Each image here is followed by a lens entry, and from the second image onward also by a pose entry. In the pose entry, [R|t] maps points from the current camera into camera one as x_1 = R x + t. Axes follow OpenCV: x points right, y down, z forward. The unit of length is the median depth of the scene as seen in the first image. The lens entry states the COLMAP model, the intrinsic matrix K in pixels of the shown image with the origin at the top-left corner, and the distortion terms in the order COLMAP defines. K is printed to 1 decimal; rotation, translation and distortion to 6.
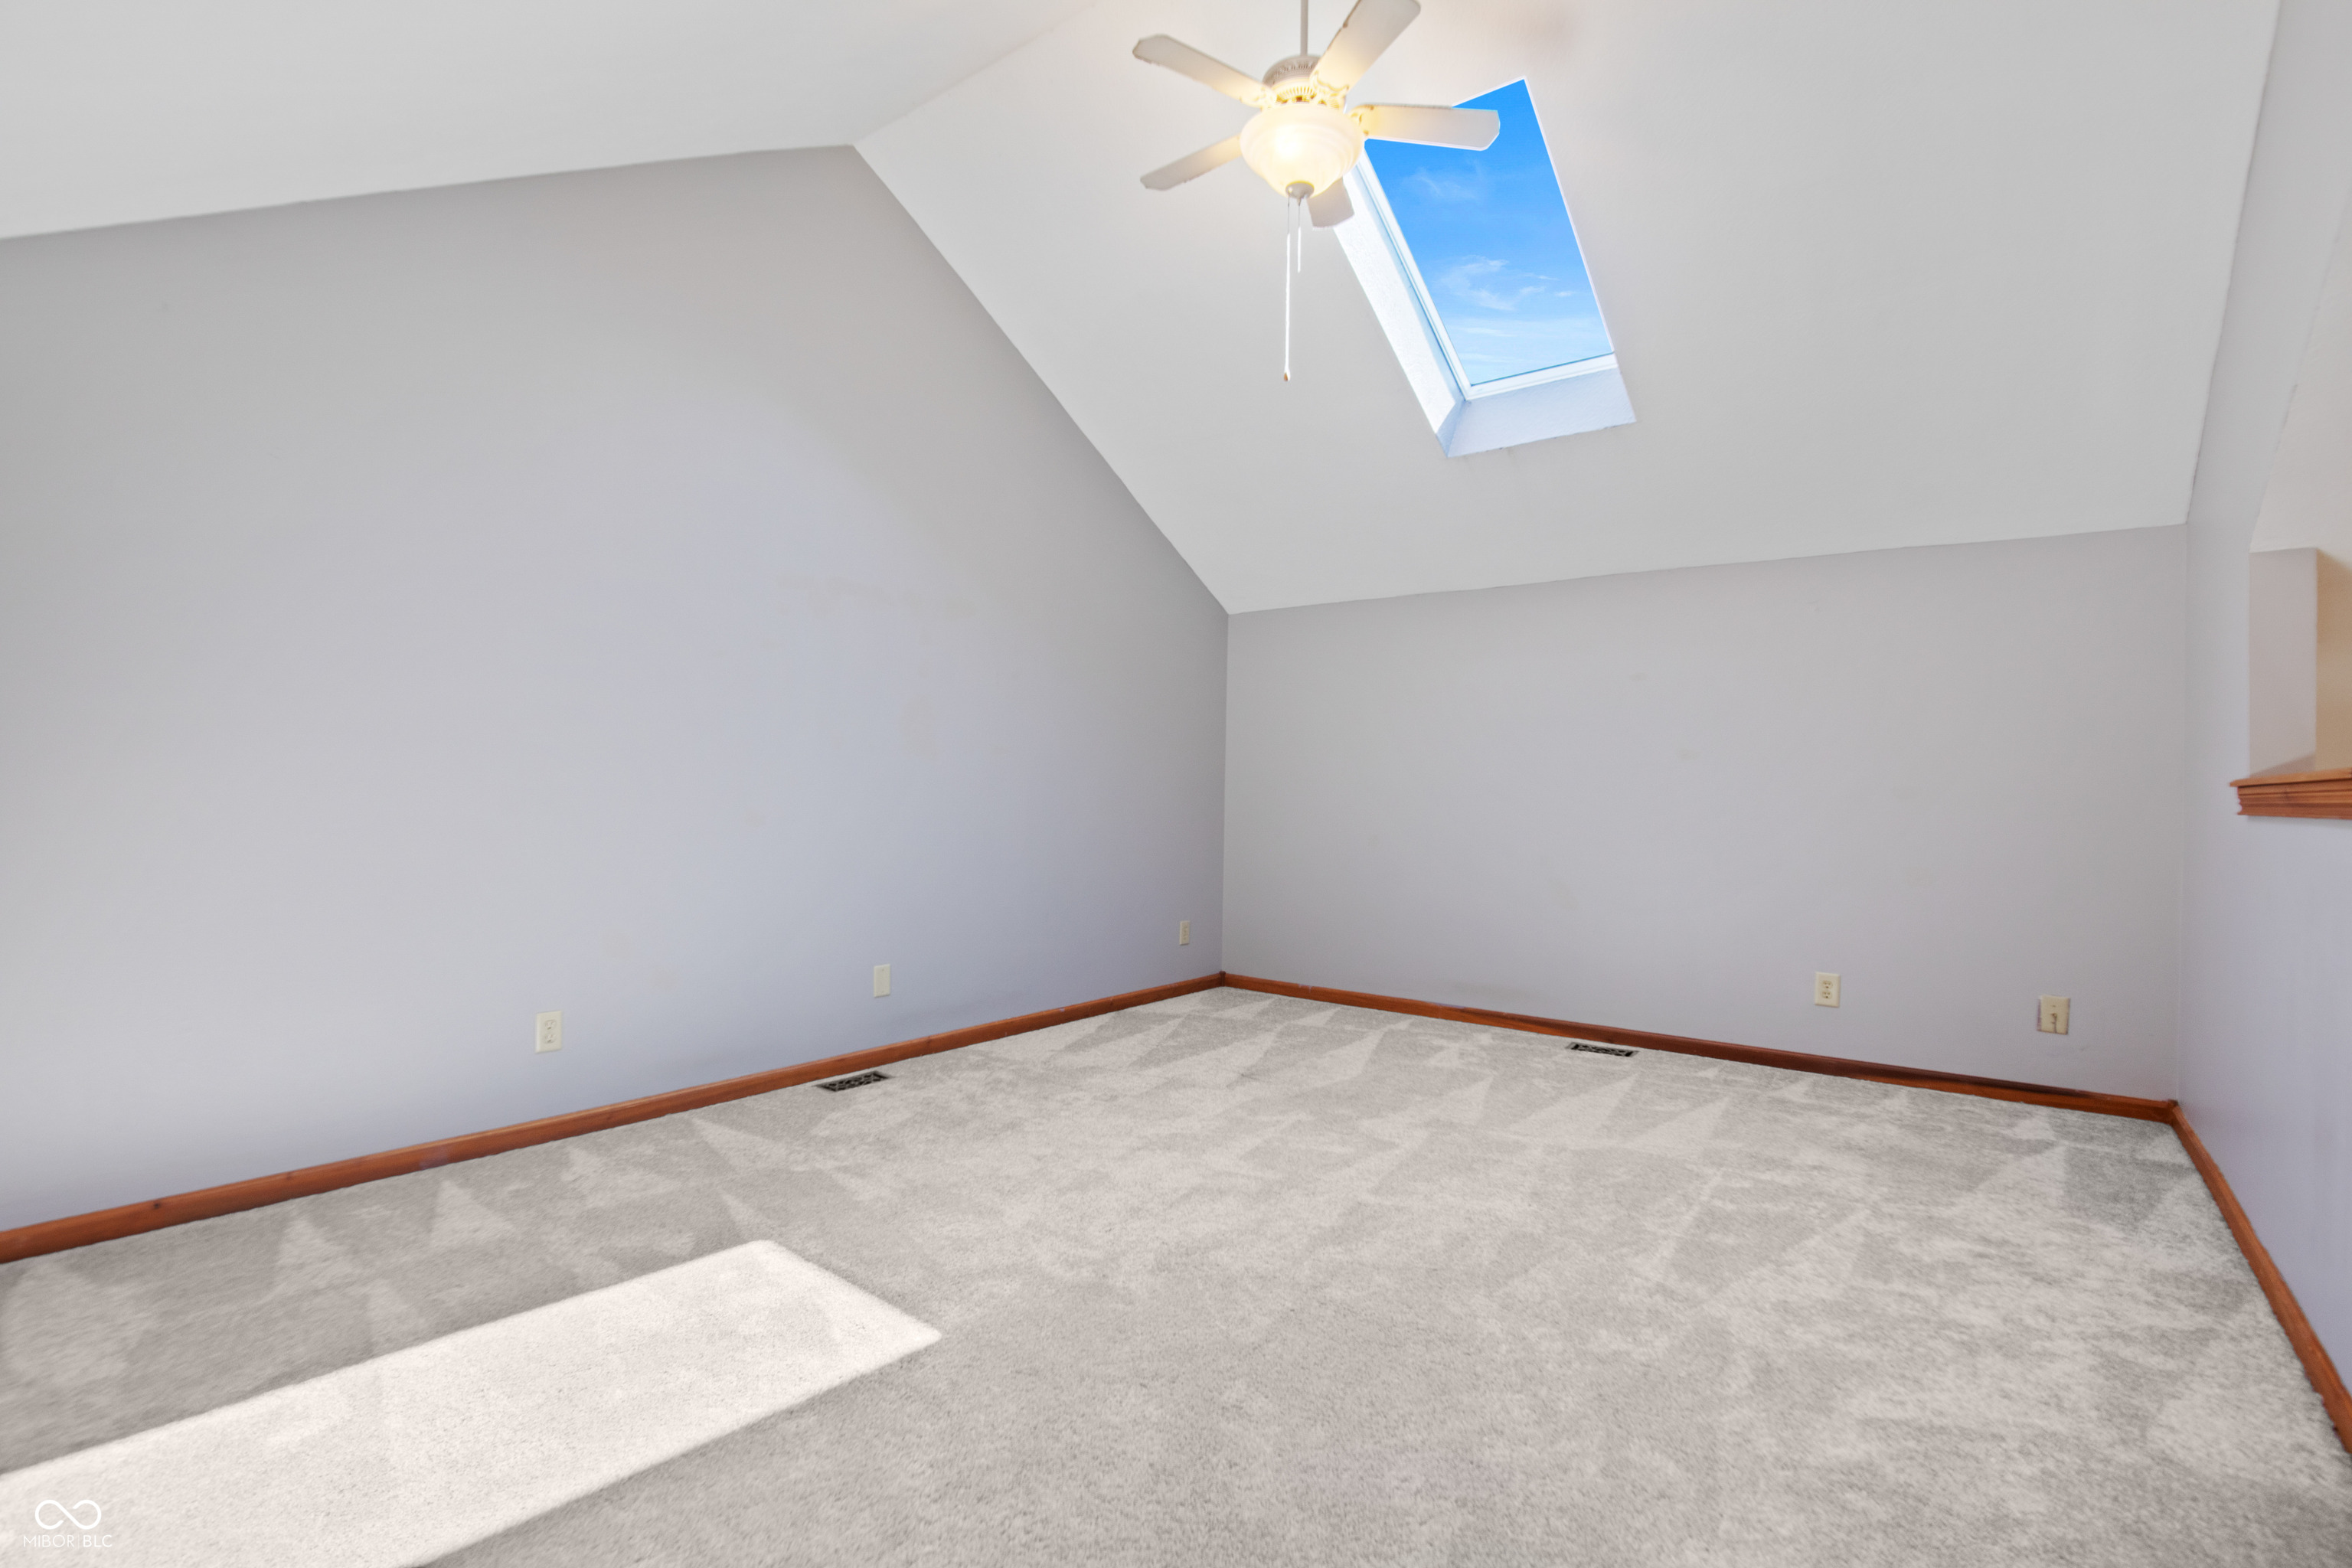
lens RADIAL K [[1099.2, 0, 1186.3], [0, 1099.2, 783.6], [0, 0, 1]] dist [-0.036207, 0.008445]
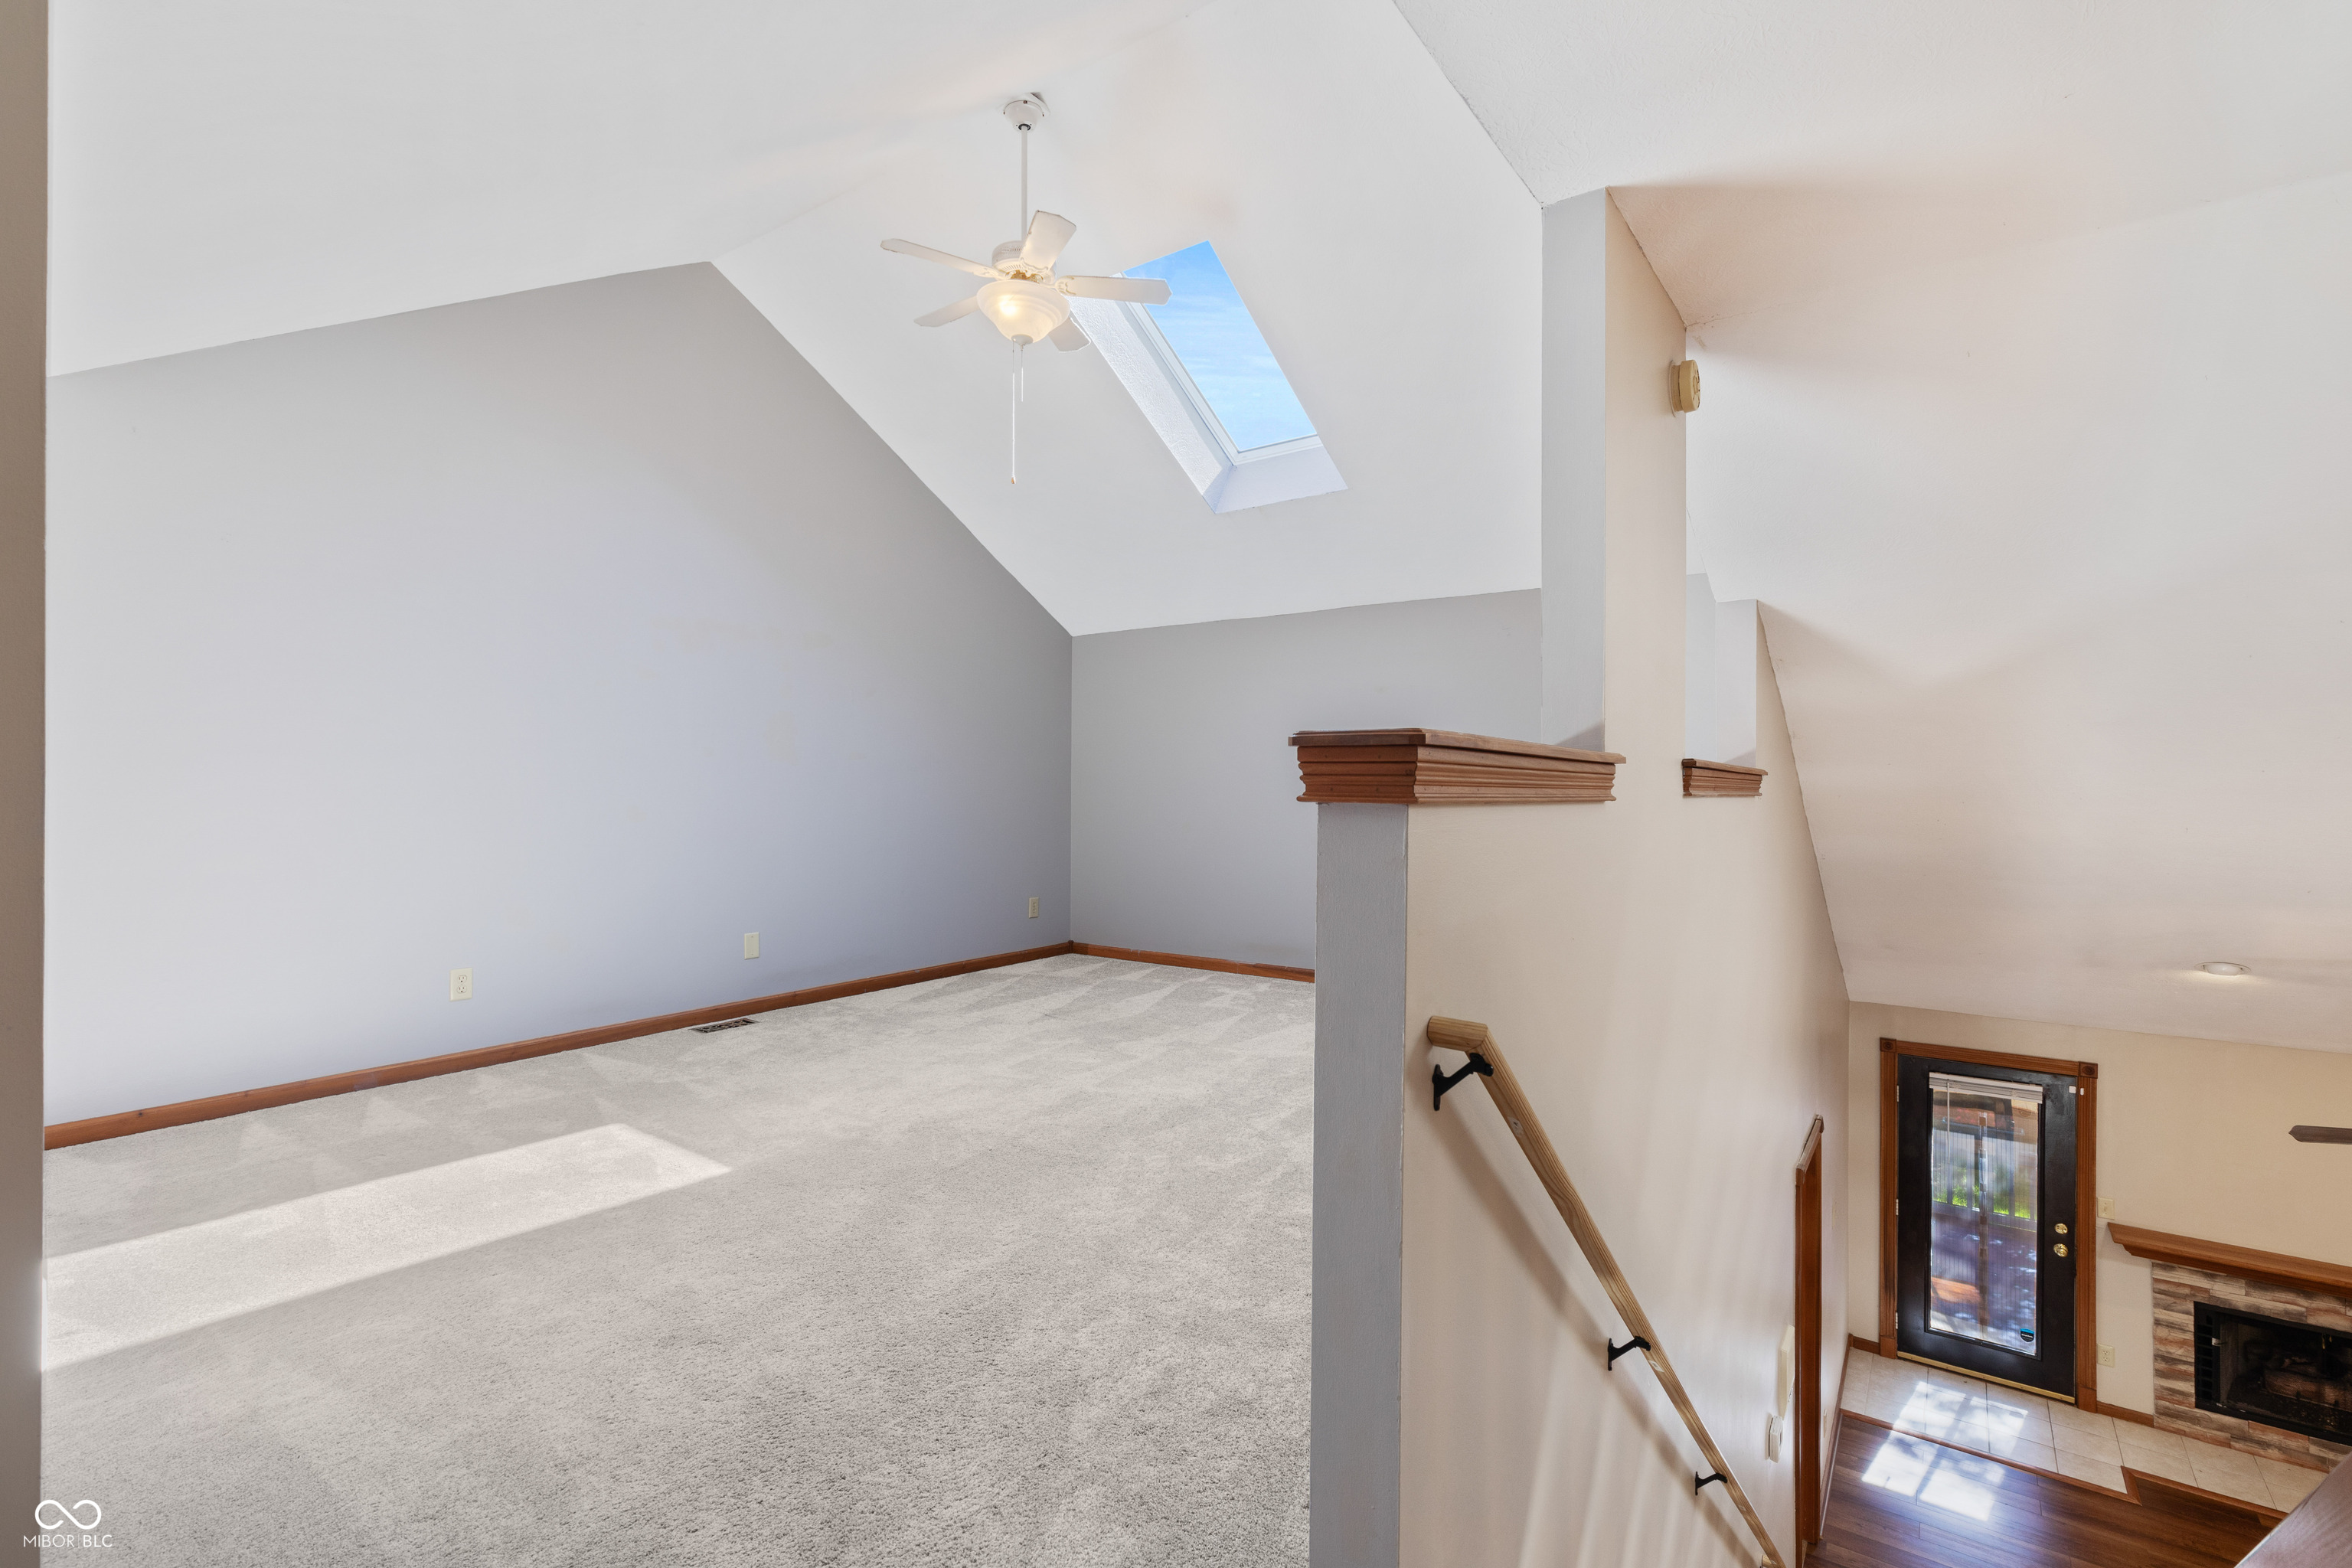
lens RADIAL K [[1061.5, 0, 1176.0], [0, 1061.5, 784.0], [0, 0, 1]] dist [0.000971, -0.000383]
pose [[0.999027, -0.013159, 0.042090, 0.216502], [0.012990, 0.999906, 0.004295, 0.000405], [-0.042143, -0.003744, 0.999105, -0.300120]]
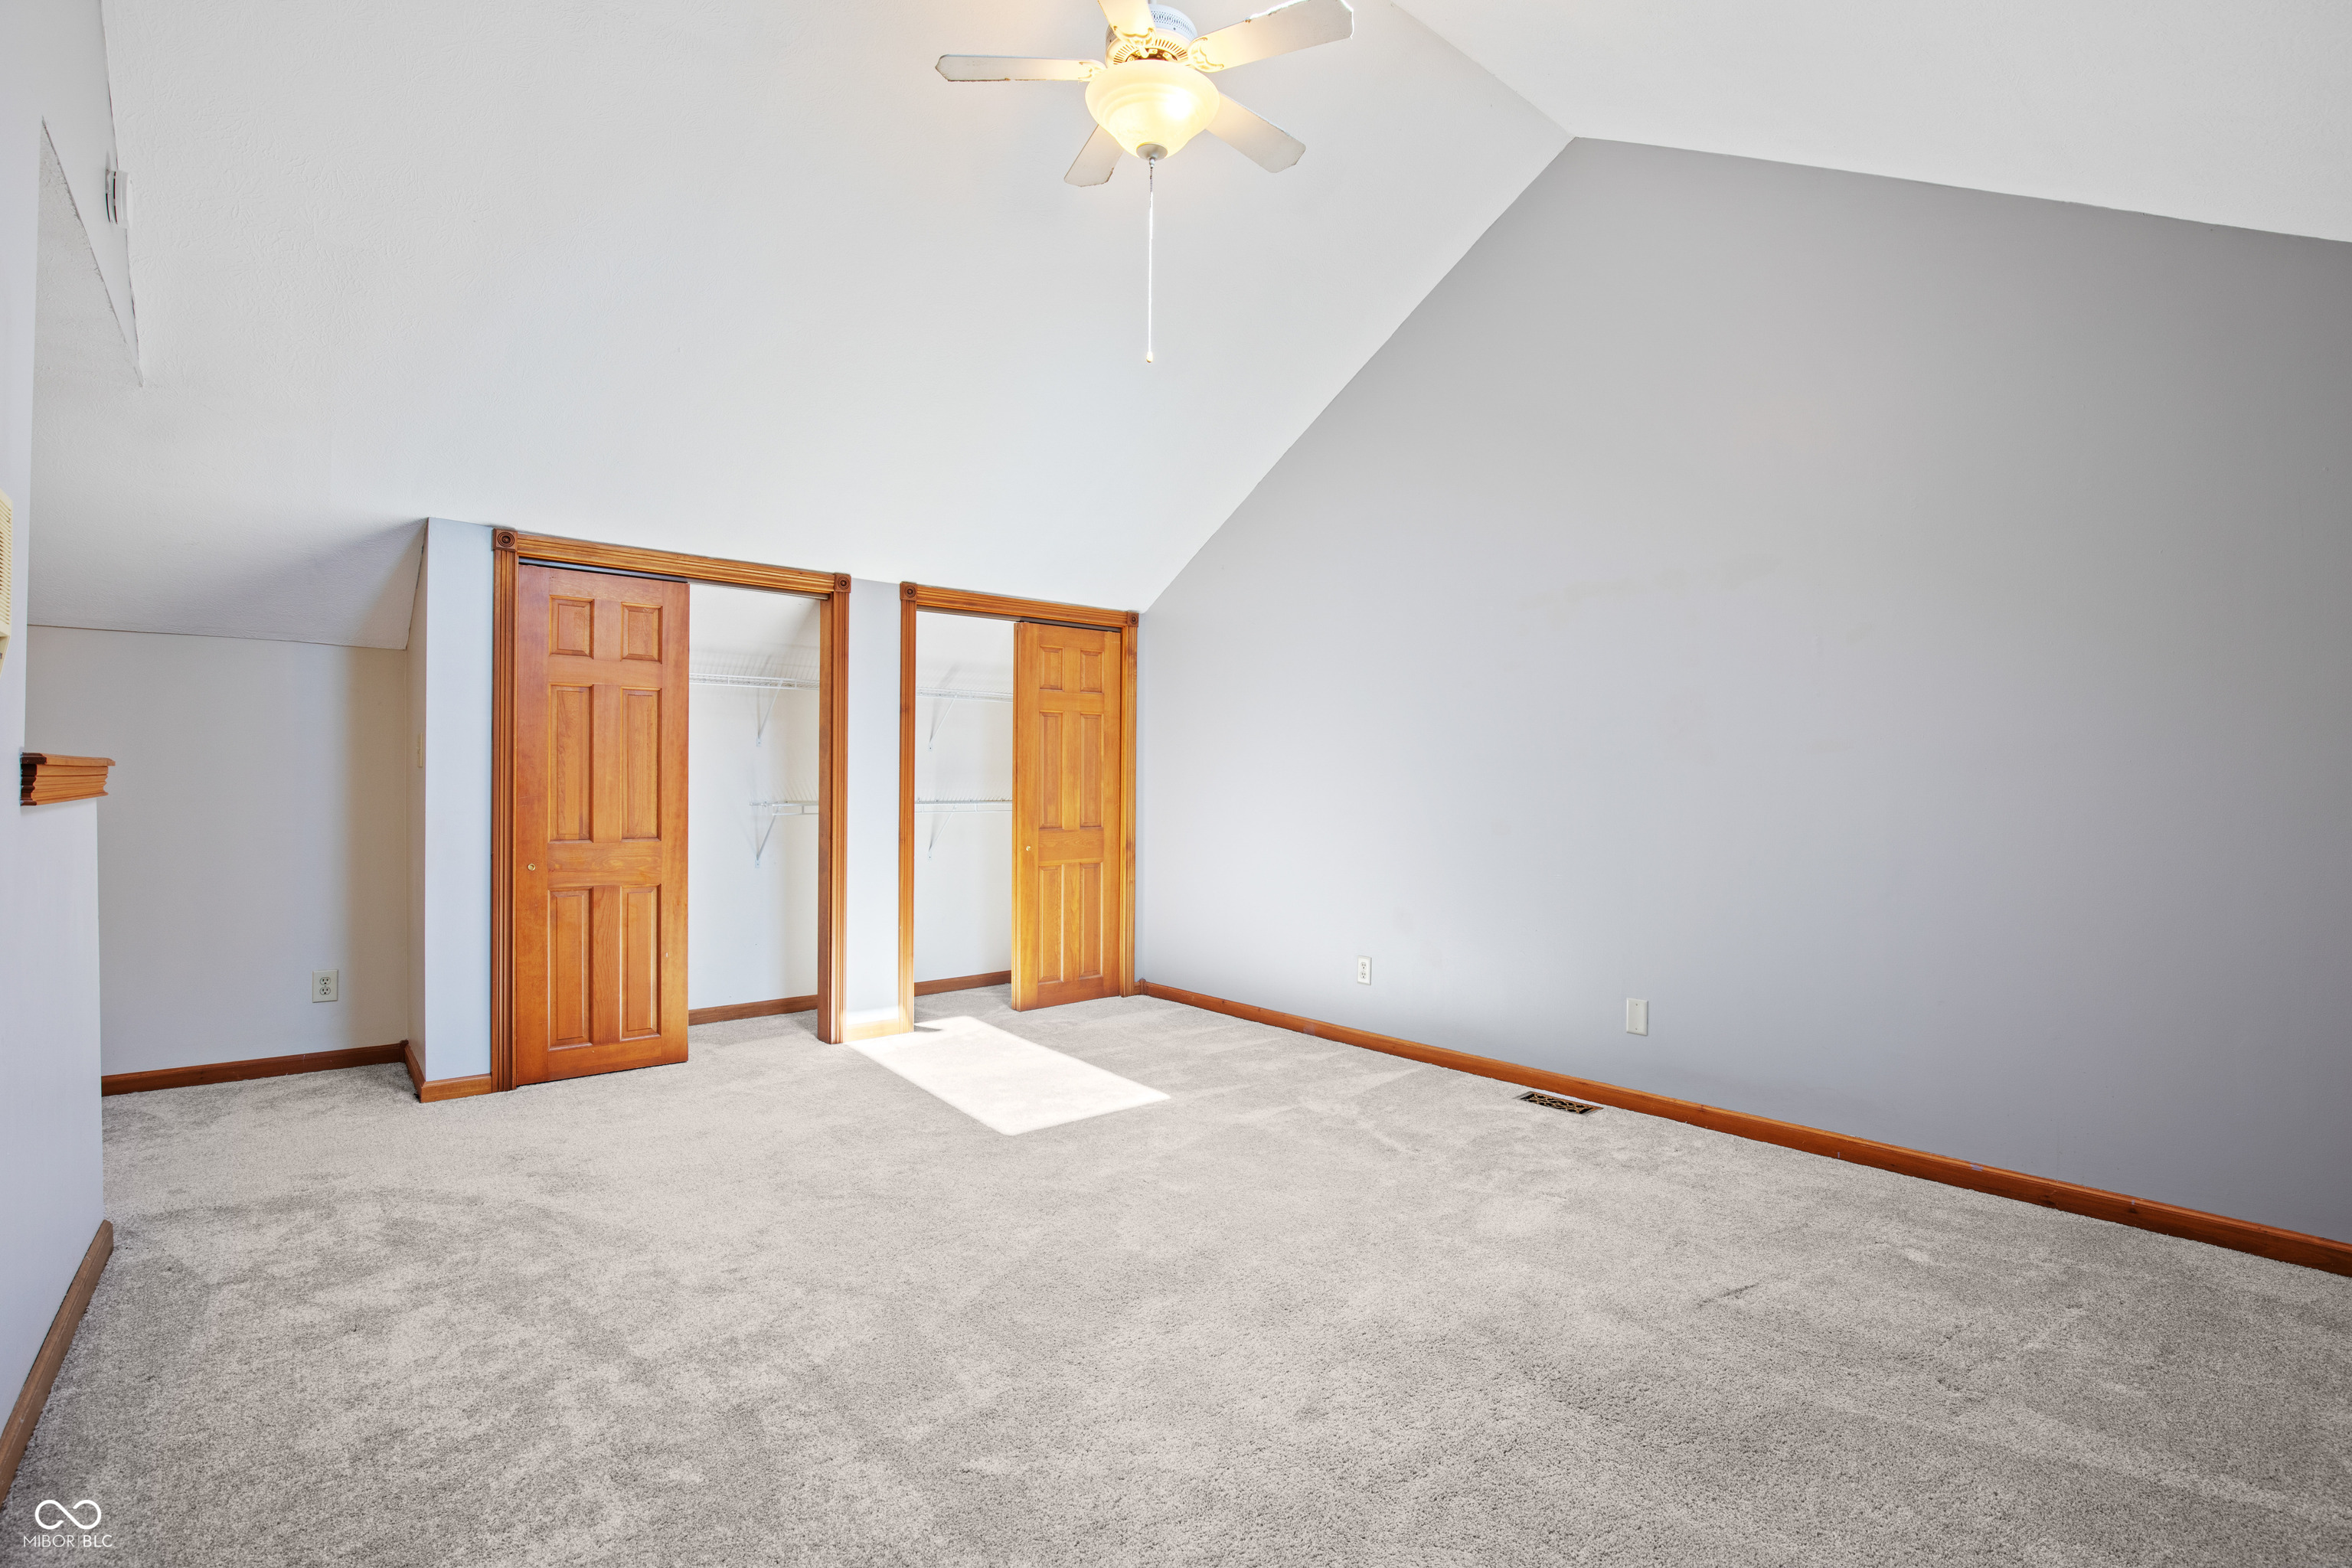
lens RADIAL K [[1059.2, 0, 1170.0], [0, 1059.2, 765.1], [0, 0, 1]] dist [0.003411, -0.000083]
pose [[-0.223472, -0.038053, -0.973967, 0.912811], [-0.001207, 0.999248, -0.038764, 0.013578], [0.974710, -0.007487, -0.223350, 1.148150]]
